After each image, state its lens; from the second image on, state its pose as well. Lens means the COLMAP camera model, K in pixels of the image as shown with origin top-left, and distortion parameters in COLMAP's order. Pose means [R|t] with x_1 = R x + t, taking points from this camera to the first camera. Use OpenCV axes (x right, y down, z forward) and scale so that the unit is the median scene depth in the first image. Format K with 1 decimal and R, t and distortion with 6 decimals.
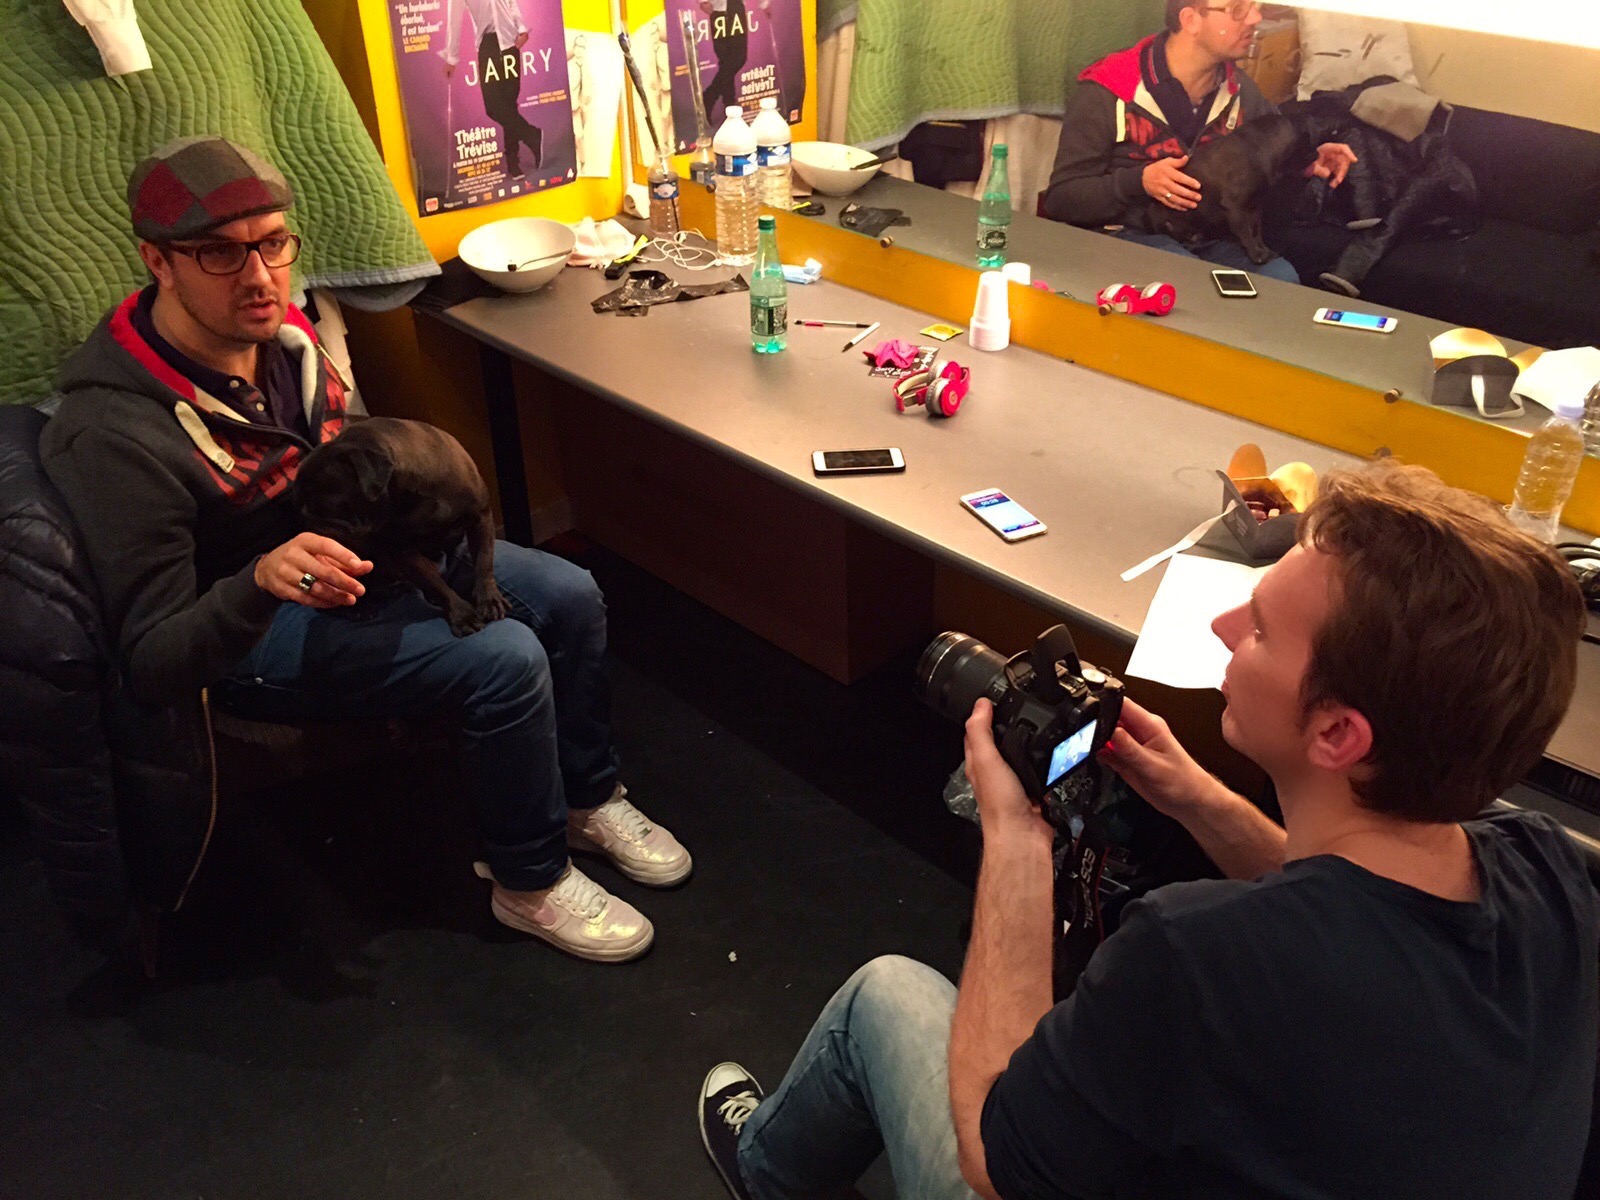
lens RADIAL K [[1367.8, 0, 802.7], [0, 1367.8, 598.0], [0, 0, 1]] dist [0.057780, -0.096319]
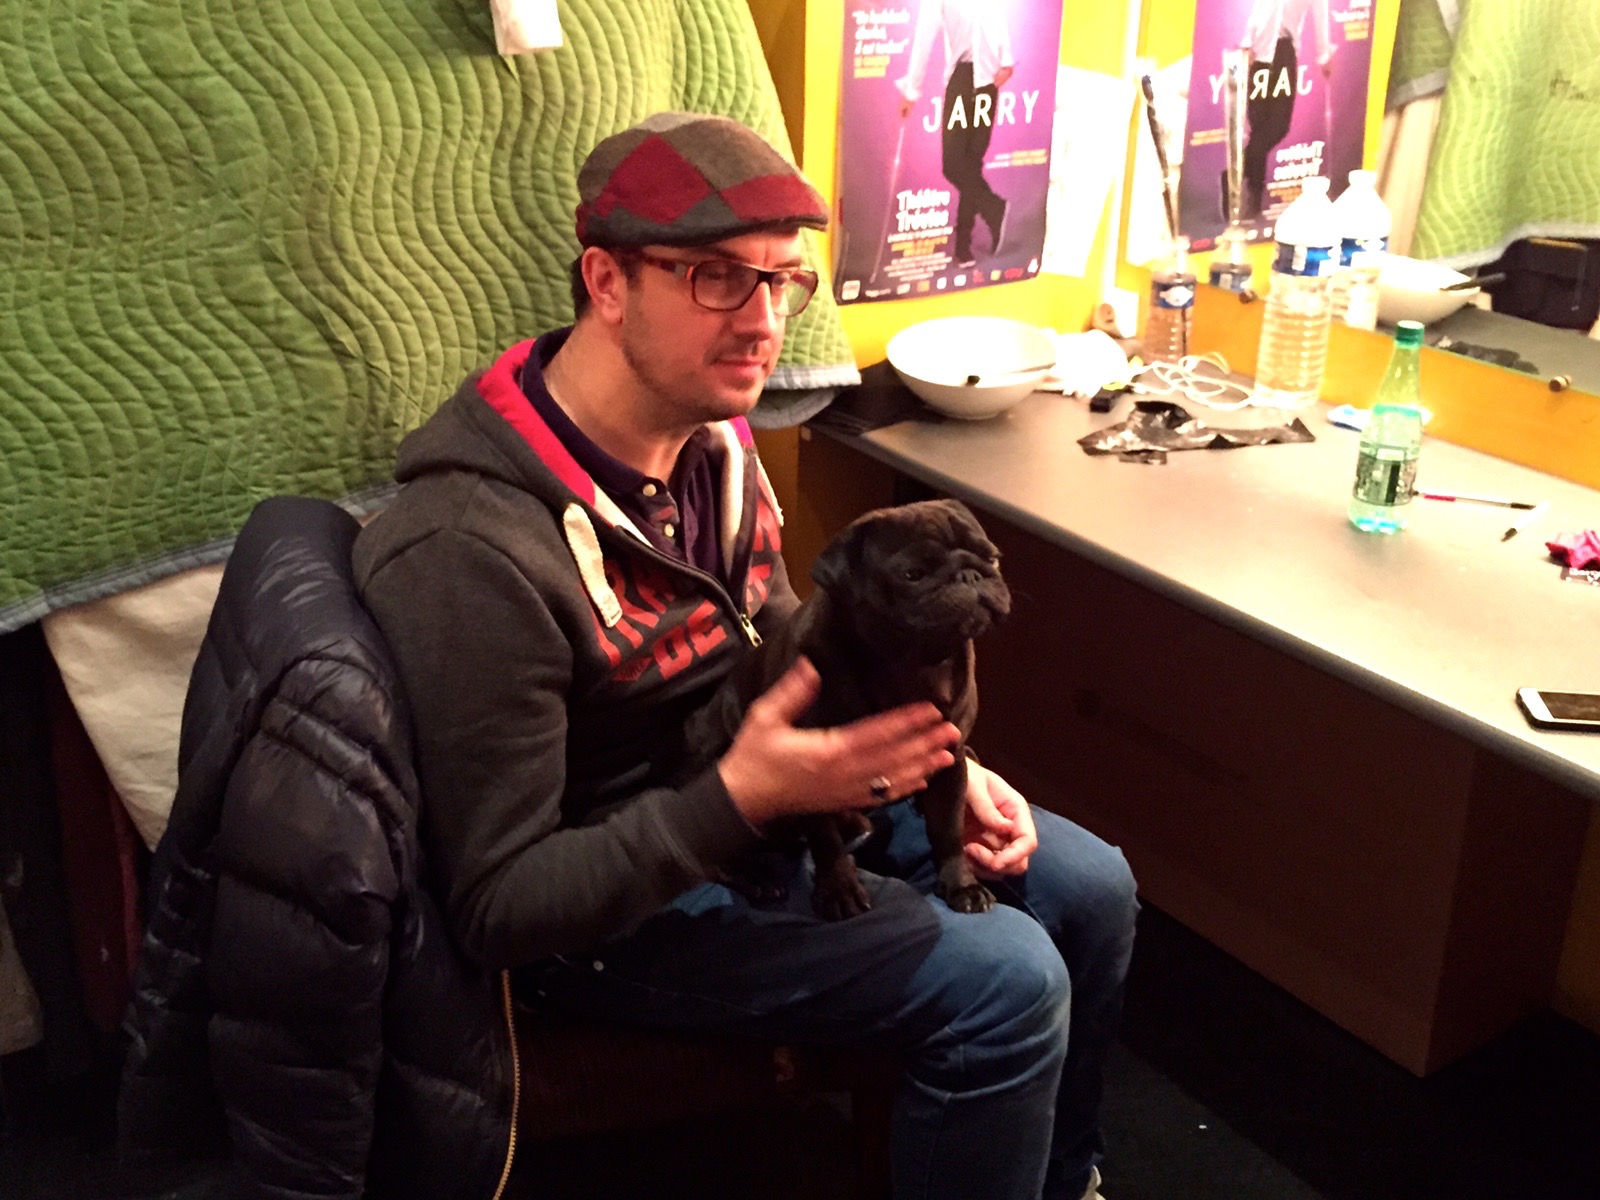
lens RADIAL K [[1790.3, 0, 799.1], [0, 1790.3, 602.8], [0, 0, 1]] dist [0.036410, 0.000000]
pose [[0.983574, 0.095402, -0.153237, -0.156451], [-0.118236, 0.981959, -0.147572, 0.009096], [0.136394, 0.163266, 0.977108, 0.146677]]
